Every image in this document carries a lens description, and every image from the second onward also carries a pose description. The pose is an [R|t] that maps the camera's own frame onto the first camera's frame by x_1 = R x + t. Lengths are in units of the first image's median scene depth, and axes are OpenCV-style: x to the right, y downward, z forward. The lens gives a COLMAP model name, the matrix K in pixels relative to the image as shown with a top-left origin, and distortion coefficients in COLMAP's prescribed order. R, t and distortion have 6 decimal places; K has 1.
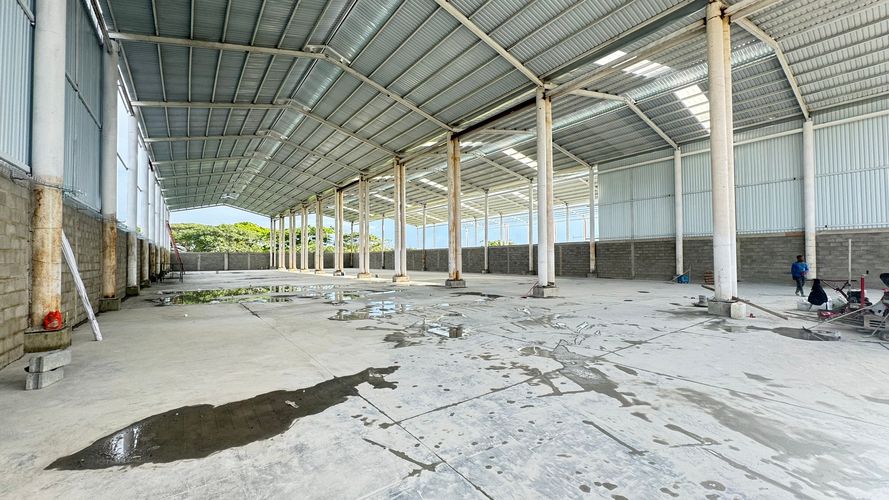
lens RADIAL K [[352.9, 0, 444.7], [0, 352.9, 249.6], [0, 0, 1]] dist [-0.004043, 0.000928]
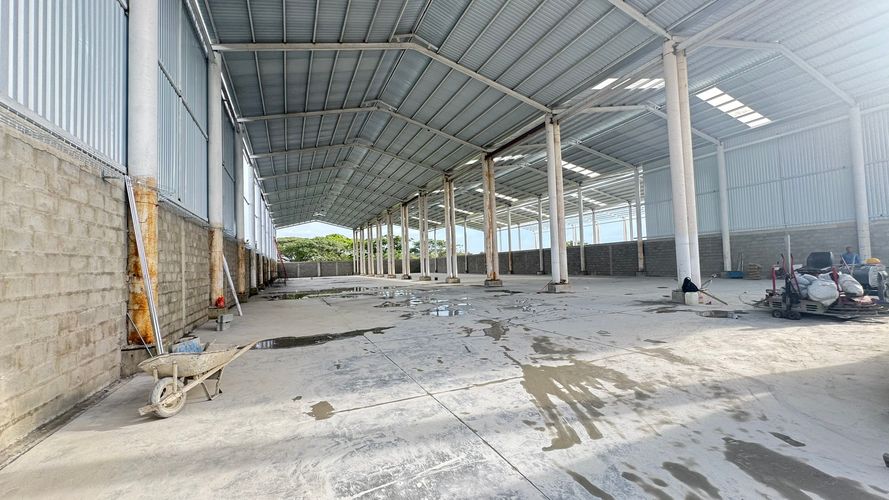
lens RADIAL K [[352.9, 0, 444.7], [0, 352.9, 248.5], [0, 0, 1]] dist [-0.004043, 0.000928]
pose [[0.975488, -0.036528, -0.217000, 0.126153], [0.033505, 0.999284, -0.017595, -0.001822], [0.217487, 0.009893, 0.976013, -0.158067]]
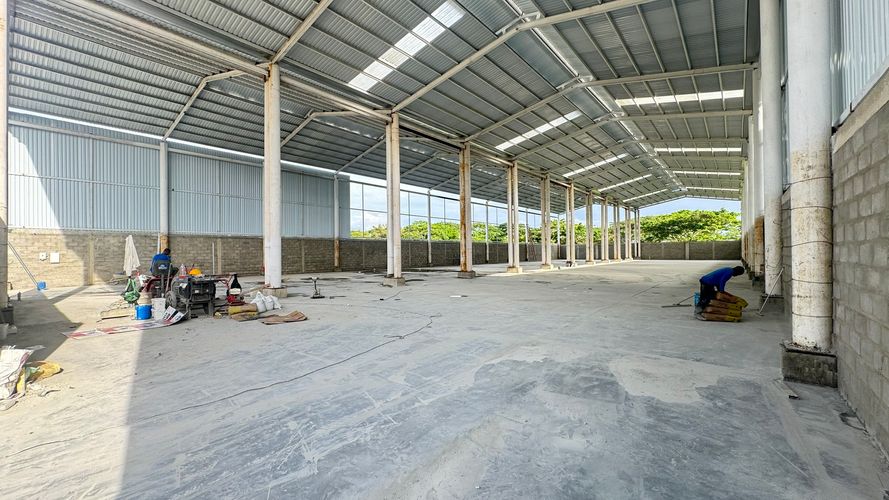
lens RADIAL K [[352.9, 0, 443.2], [0, 352.9, 247.8], [0, 0, 1]] dist [-0.004043, 0.000928]
pose [[0.240273, -0.009234, -0.970661, 1.101851], [0.035805, 0.999359, -0.000644, 0.007479], [0.970045, -0.034600, 0.240449, 0.637742]]
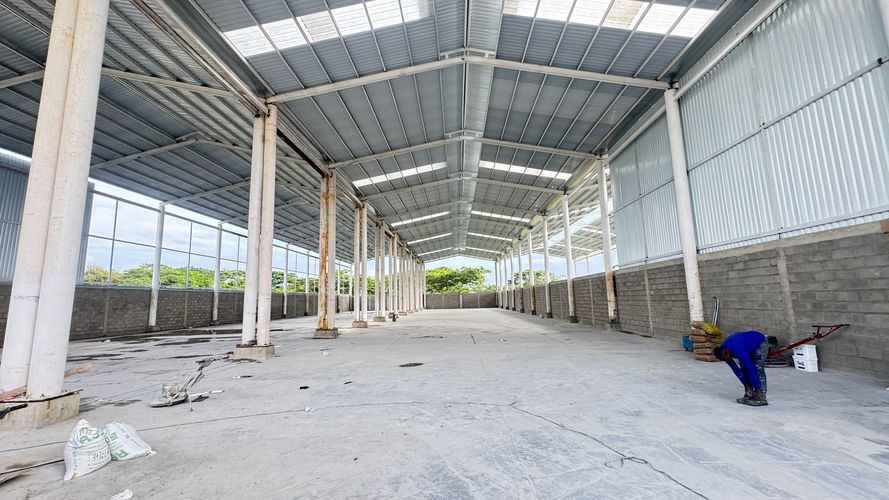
lens RADIAL K [[352.9, 0, 443.6], [0, 352.9, 250.1], [0, 0, 1]] dist [-0.004043, 0.000928]
pose [[0.784326, -0.098838, -0.612425, 0.806860], [0.035672, 0.992778, -0.114539, 0.001008], [0.619323, 0.067989, 0.782187, 0.463572]]
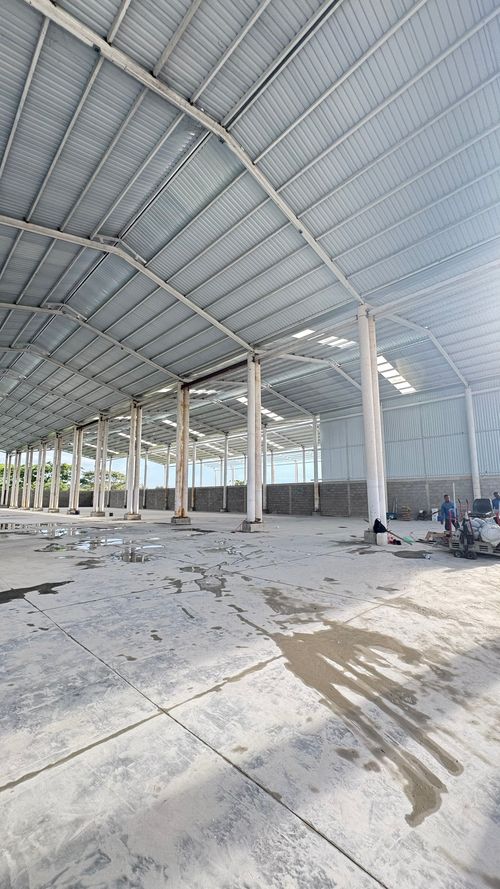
lens RADIAL K [[352.9, 0, 249.2], [0, 352.9, 444.5], [0, 0, 1]] dist [-0.004043, 0.000928]
pose [[0.990265, 0.026460, 0.136655, 0.080634], [-0.009151, 0.992018, -0.125765, 0.000109], [-0.138891, 0.123291, 0.982603, -0.098291]]
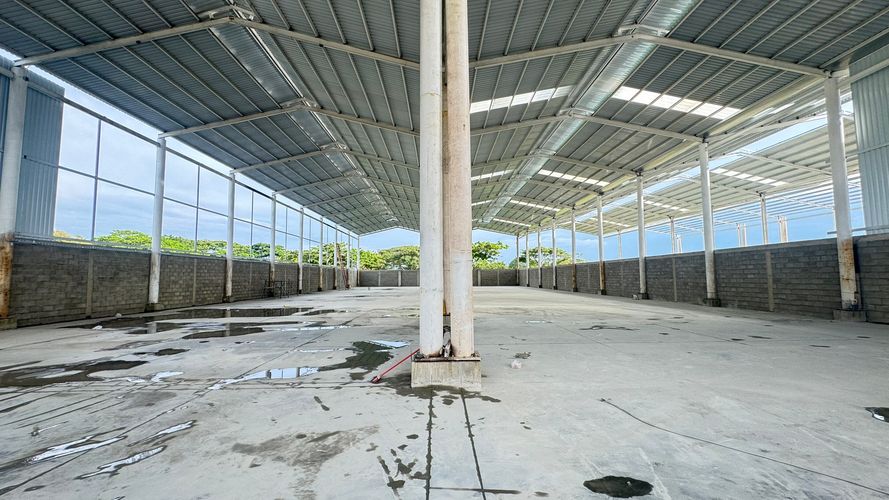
lens RADIAL K [[352.9, 0, 444.0], [0, 352.9, 249.6], [0, 0, 1]] dist [-0.004043, 0.000928]
pose [[0.817527, -0.043045, -0.574279, 0.368127], [0.016388, 0.998538, -0.051517, 0.008680], [0.575657, 0.032705, 0.817037, 0.501014]]
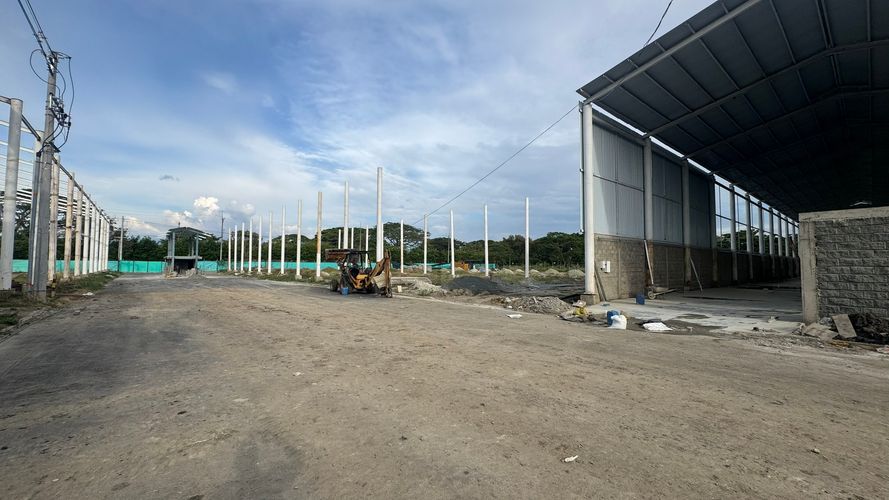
lens RADIAL K [[352.9, 0, 448.0], [0, 352.9, 250.3], [0, 0, 1]] dist [-0.004043, 0.000928]
pose [[0.071604, -0.035076, -0.996816, 0.680742], [0.021325, 0.999207, -0.033629, -0.022262], [0.997205, -0.018849, 0.072295, -0.559991]]
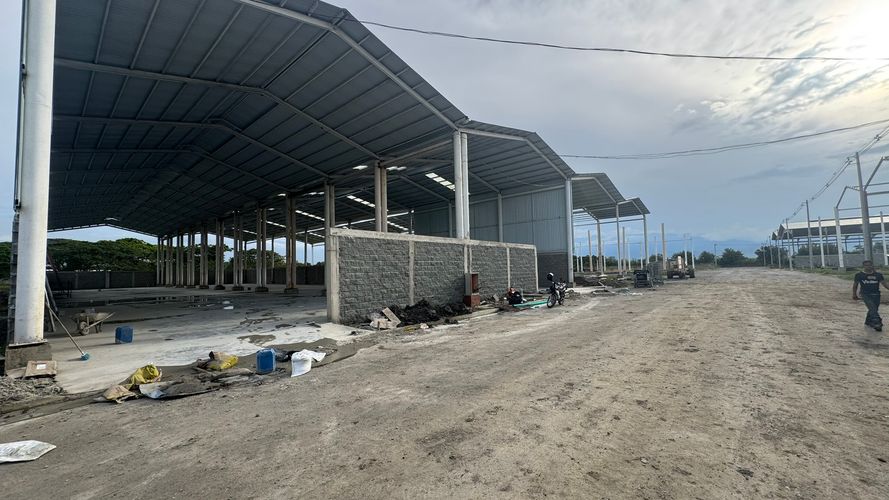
lens RADIAL K [[352.9, 0, 444.7], [0, 352.9, 252.2], [0, 0, 1]] dist [-0.004043, 0.000928]
pose [[0.976444, -0.005188, 0.215710, 0.340571], [0.011324, 0.999565, -0.027220, -0.022434], [-0.215475, 0.029021, 0.976078, -0.618613]]
